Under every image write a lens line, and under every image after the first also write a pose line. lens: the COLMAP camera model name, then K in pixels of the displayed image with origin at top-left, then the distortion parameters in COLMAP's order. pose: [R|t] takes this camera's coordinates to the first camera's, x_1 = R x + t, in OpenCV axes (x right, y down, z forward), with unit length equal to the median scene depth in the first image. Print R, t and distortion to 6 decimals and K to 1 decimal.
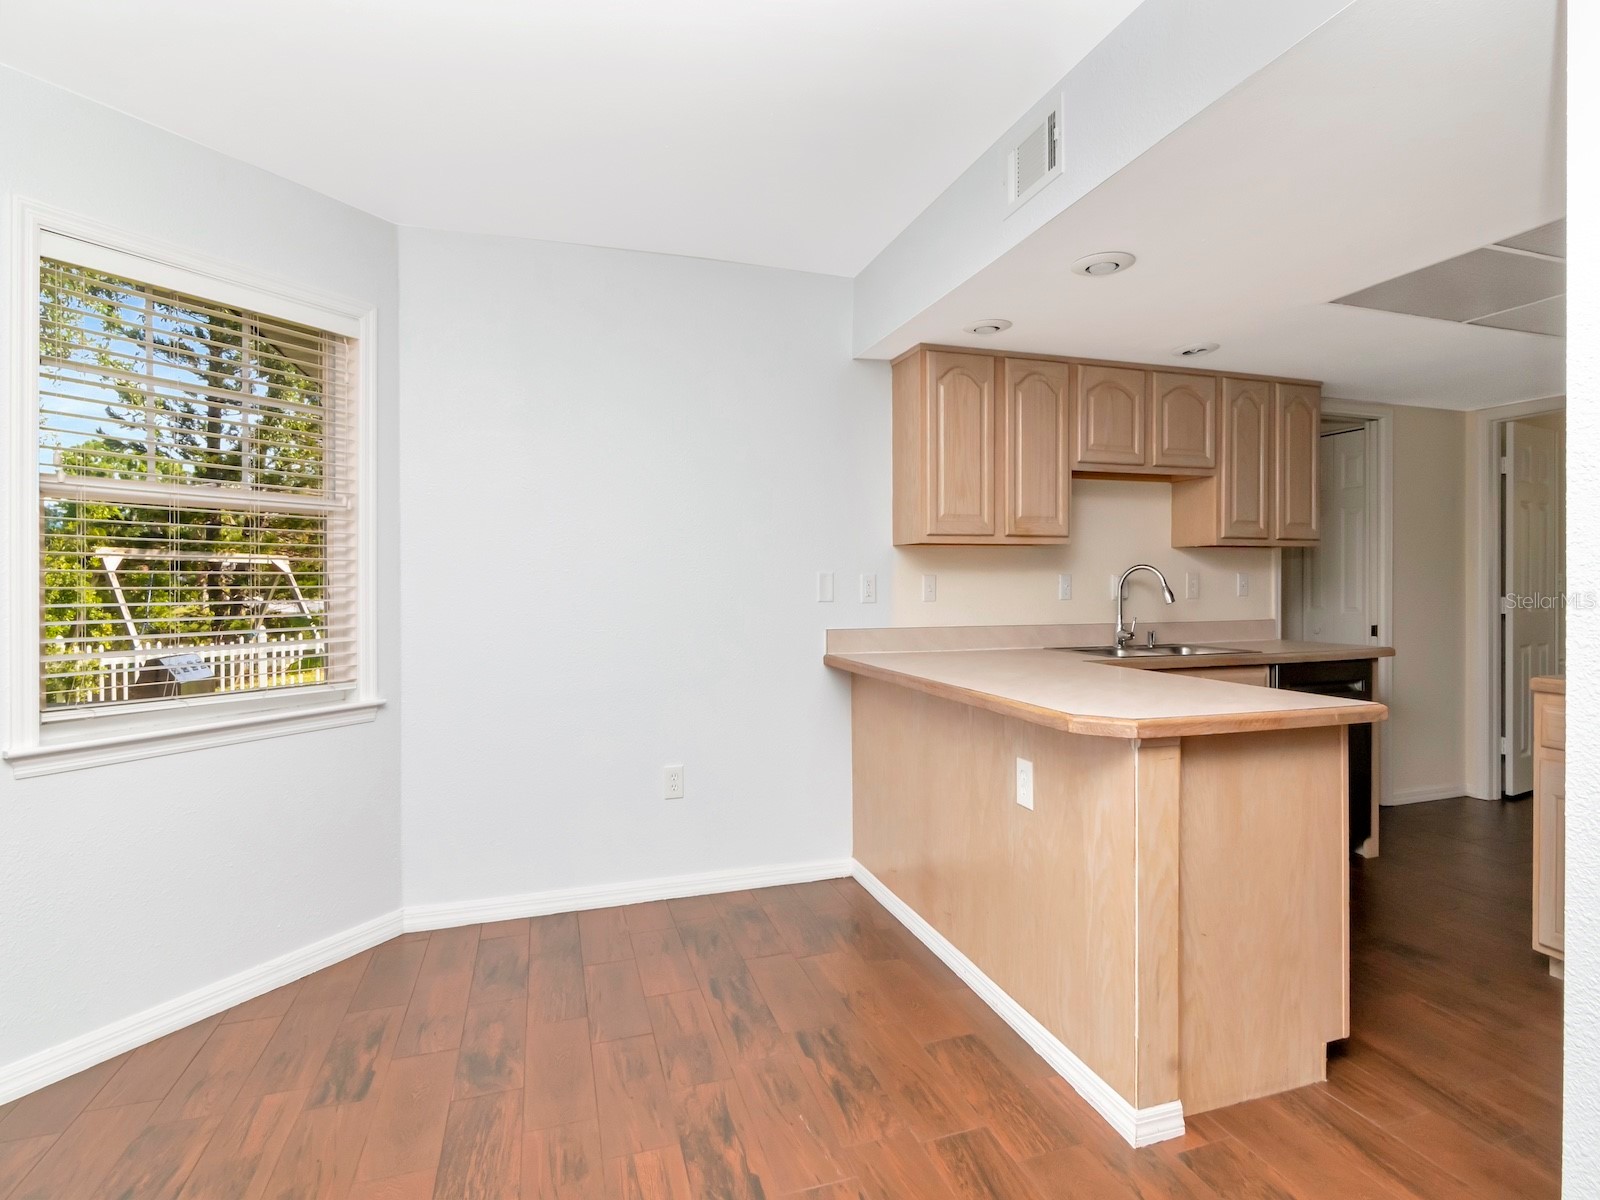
lens RADIAL K [[810.3, 0, 806.2], [0, 810.3, 584.9], [0, 0, 1]] dist [-0.001049, -0.002040]
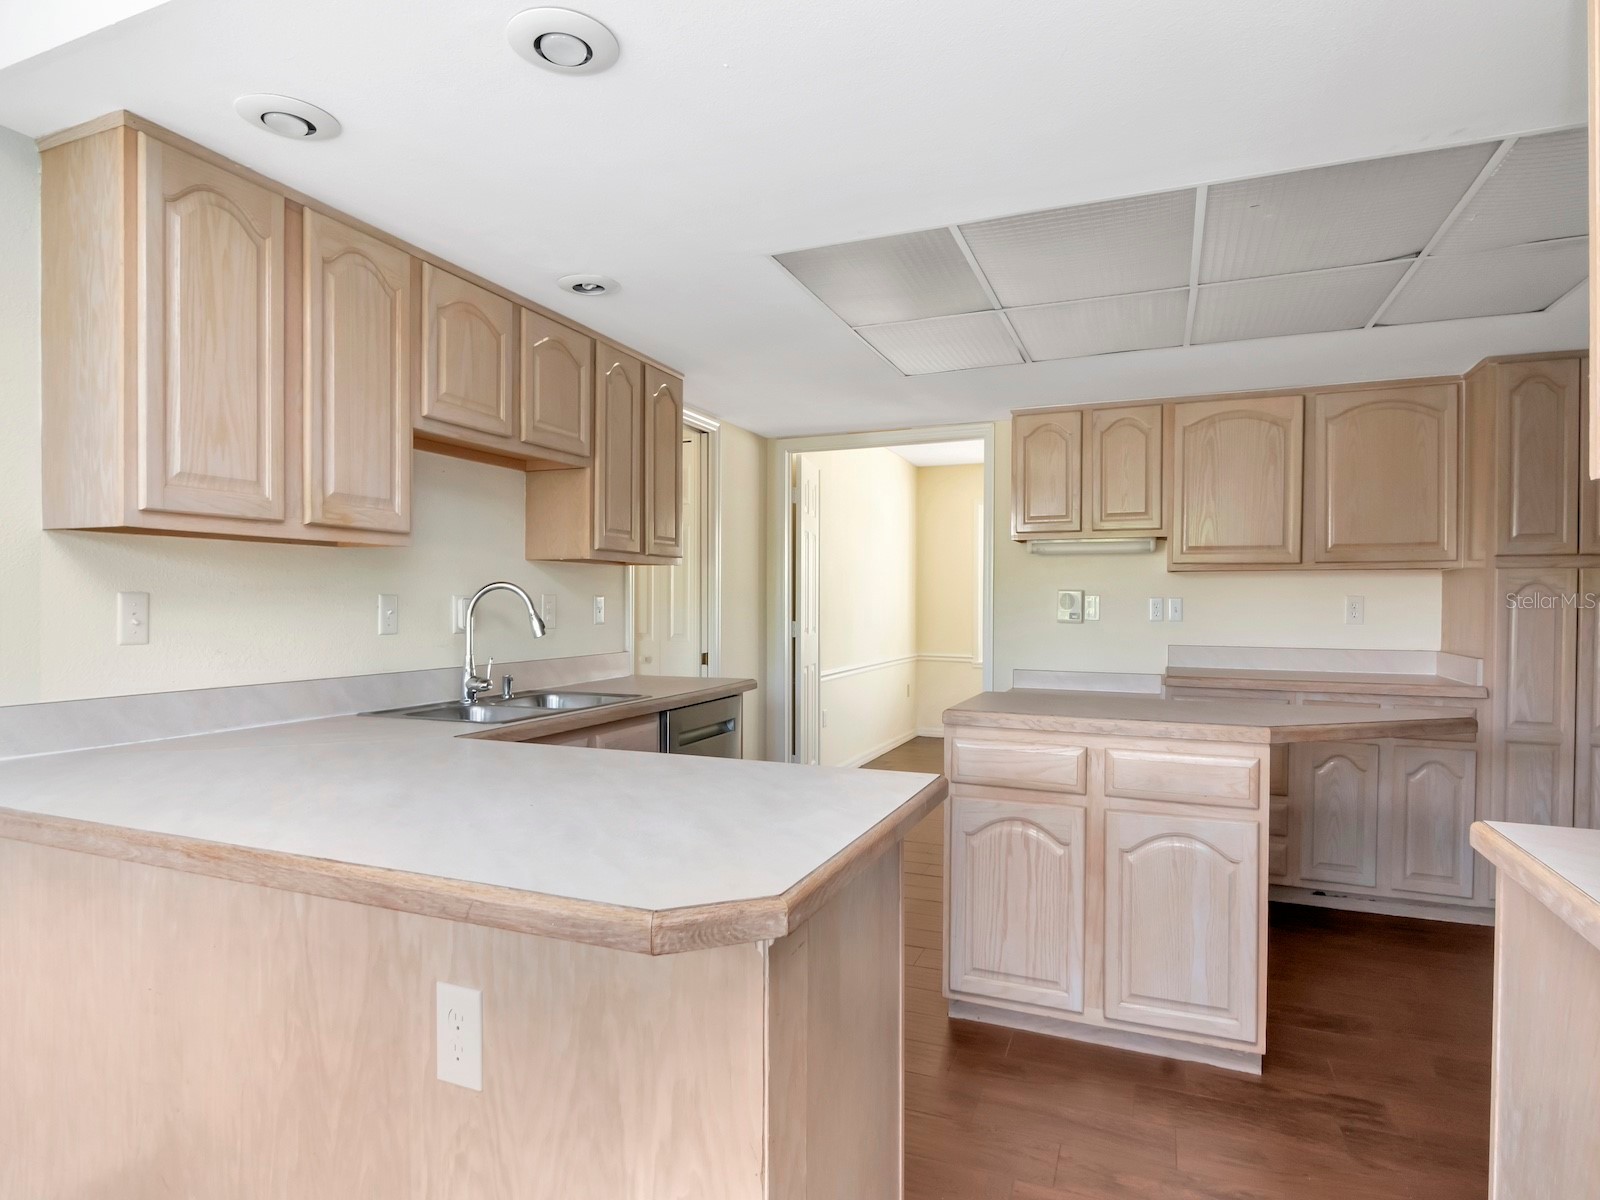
lens RADIAL K [[879.0, 0, 797.7], [0, 879.0, 611.3], [0, 0, 1]] dist [-0.004207, -0.005482]
pose [[0.651530, -0.002467, 0.758619, 0.007041], [-0.001242, 0.999990, 0.004319, -0.003639], [-0.758622, -0.003755, 0.651520, 0.342502]]
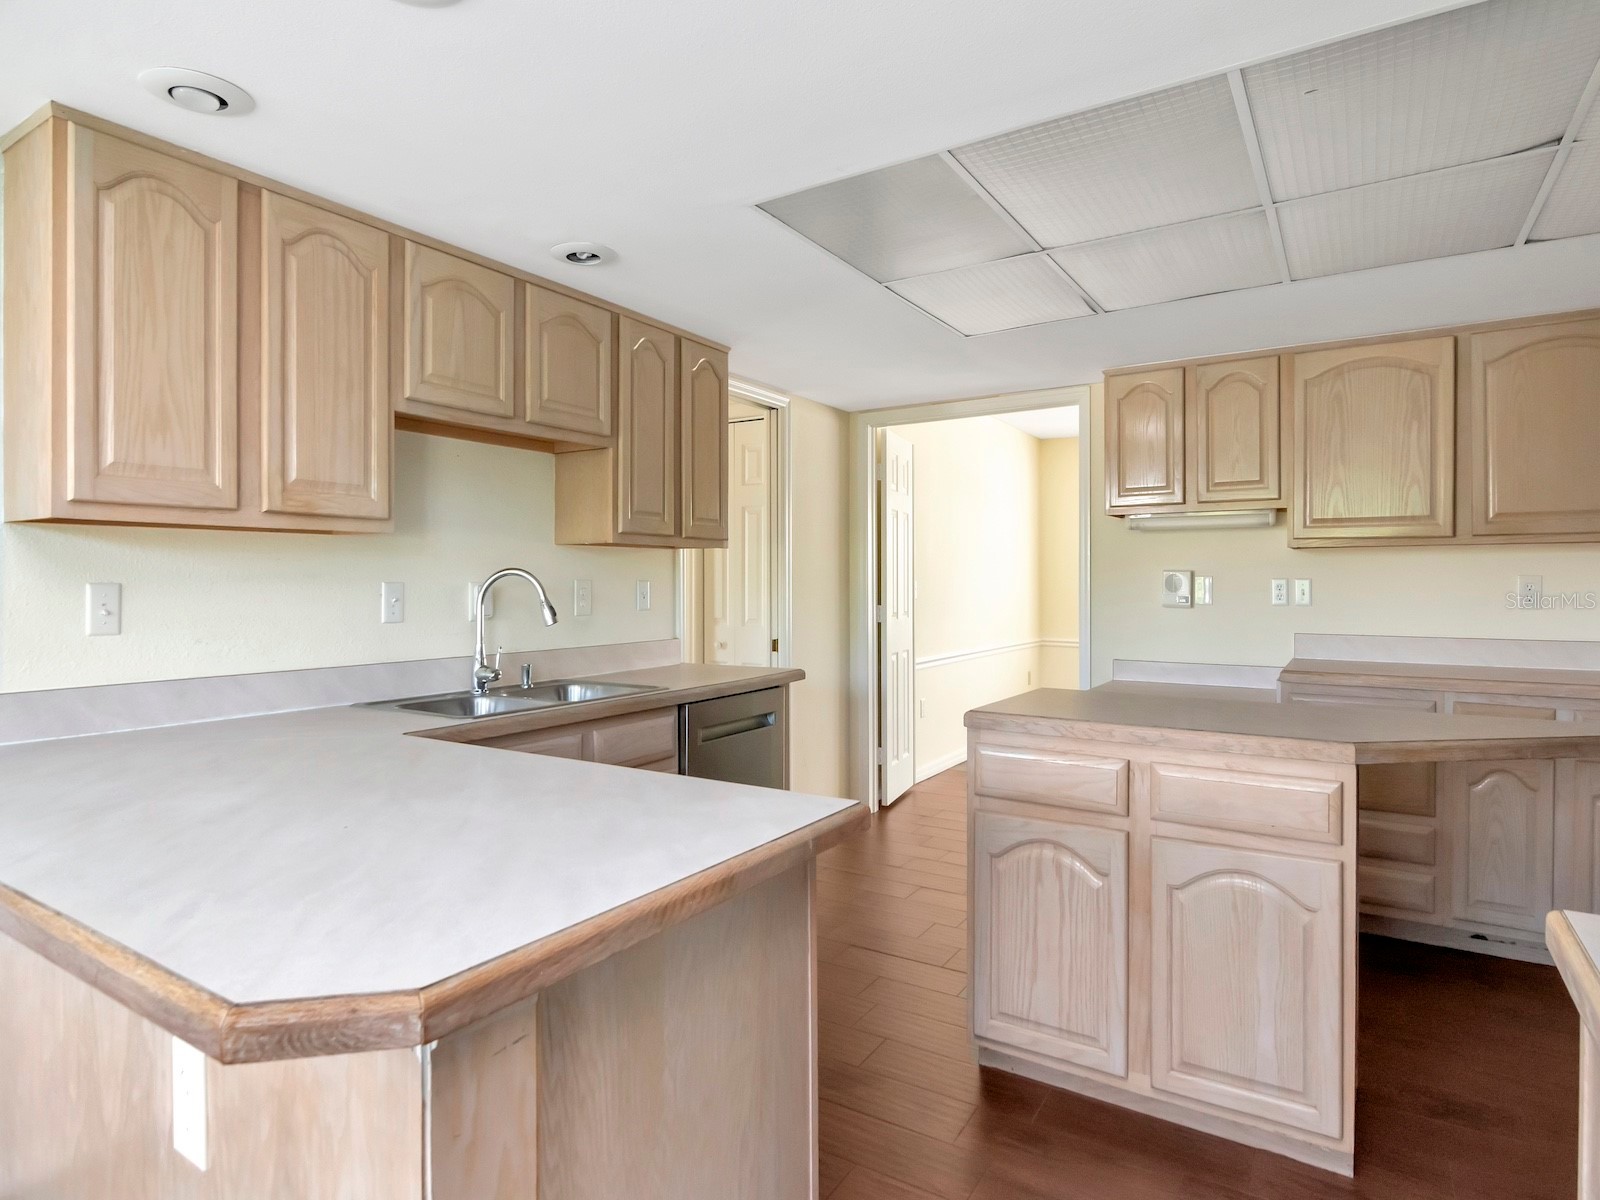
lens RADIAL K [[879.0, 0, 809.3], [0, 879.0, 581.3], [0, 0, 1]] dist [-0.004207, -0.005482]
pose [[0.770634, 0.002483, 0.637273, 0.152424], [0.002813, 0.999969, -0.007298, -0.008735], [-0.637271, 0.007417, 0.770604, 0.304908]]
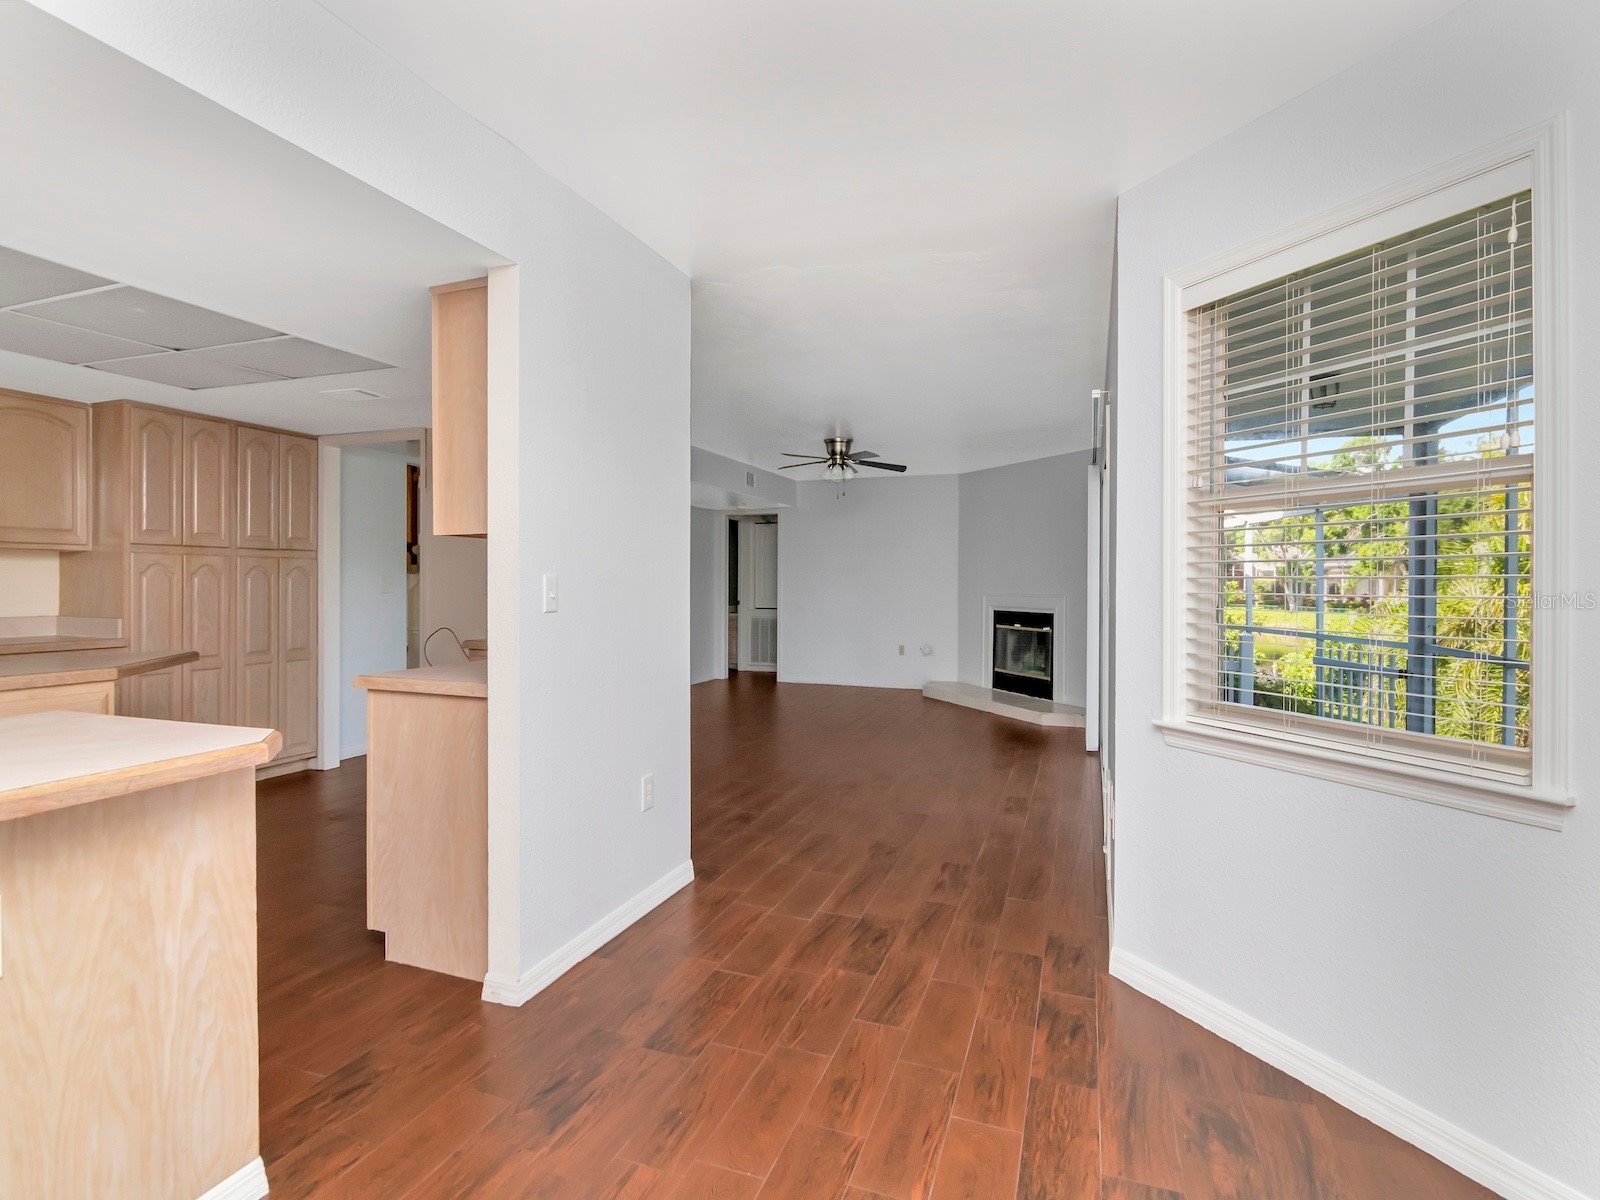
lens RADIAL K [[808.5, 0, 808.1], [0, 808.5, 602.2], [0, 0, 1]] dist [-0.006984, -0.001196]
pose [[-0.785190, -0.016115, 0.619045, -0.350361], [-0.001939, 0.999720, 0.023566, -0.002629], [-0.619252, 0.017303, -0.785002, 0.718300]]
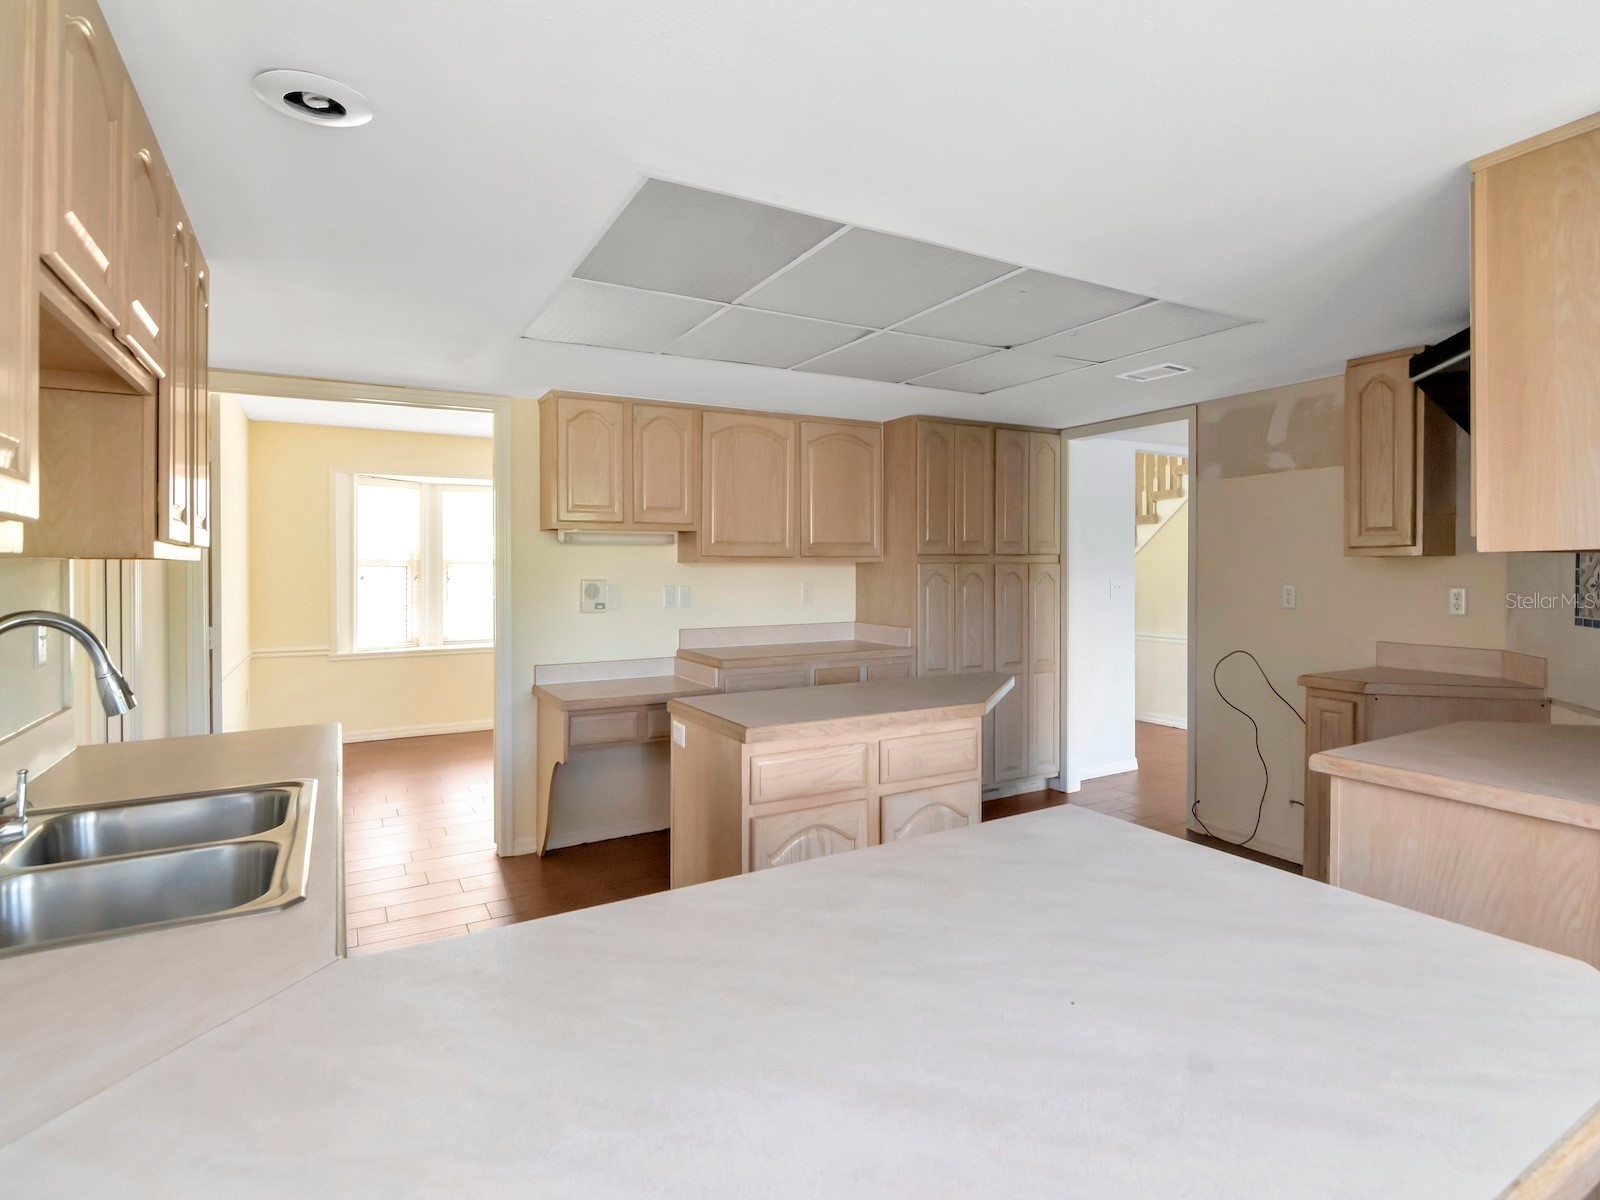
lens RADIAL K [[825.2, 0, 813.0], [0, 825.2, 573.9], [0, 0, 1]] dist [-0.000451, -0.001545]
pose [[-0.211135, -0.003599, 0.977450, 0.009328], [0.012896, 0.999896, 0.006467, -0.042635], [-0.977372, 0.013970, -0.211067, 0.826110]]
